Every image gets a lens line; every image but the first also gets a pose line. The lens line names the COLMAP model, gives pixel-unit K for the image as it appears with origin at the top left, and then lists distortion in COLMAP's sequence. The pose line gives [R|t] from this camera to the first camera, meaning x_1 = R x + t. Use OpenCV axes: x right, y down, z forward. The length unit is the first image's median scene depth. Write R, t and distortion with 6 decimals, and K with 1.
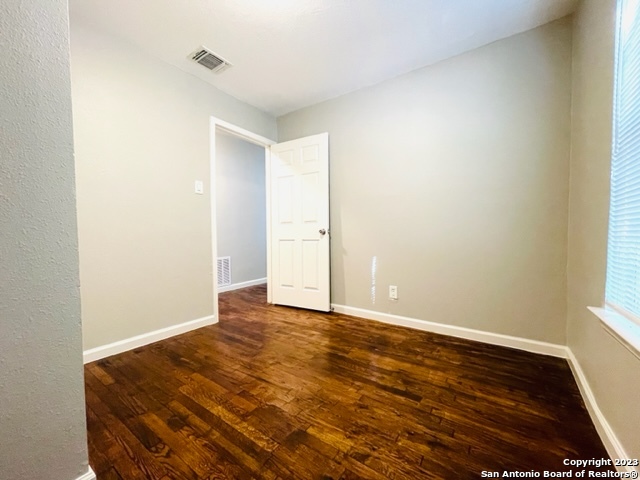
lens RADIAL K [[259.2, 0, 318.4], [0, 259.2, 240.6], [0, 0, 1]] dist [-0.000398, 0.000148]
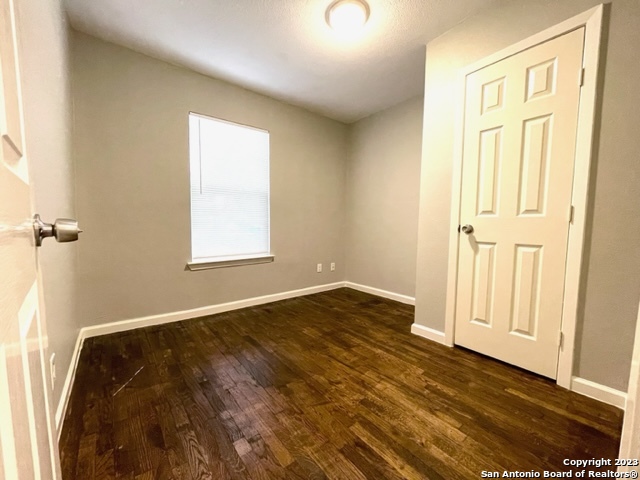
lens RADIAL K [[259.2, 0, 318.4], [0, 259.2, 240.6], [0, 0, 1]] dist [-0.000398, 0.000148]
pose [[-0.958694, -0.015113, 0.284036, -0.404479], [0.012072, 0.995526, 0.093716, -0.080986], [-0.284182, 0.093274, -0.954222, 2.074012]]
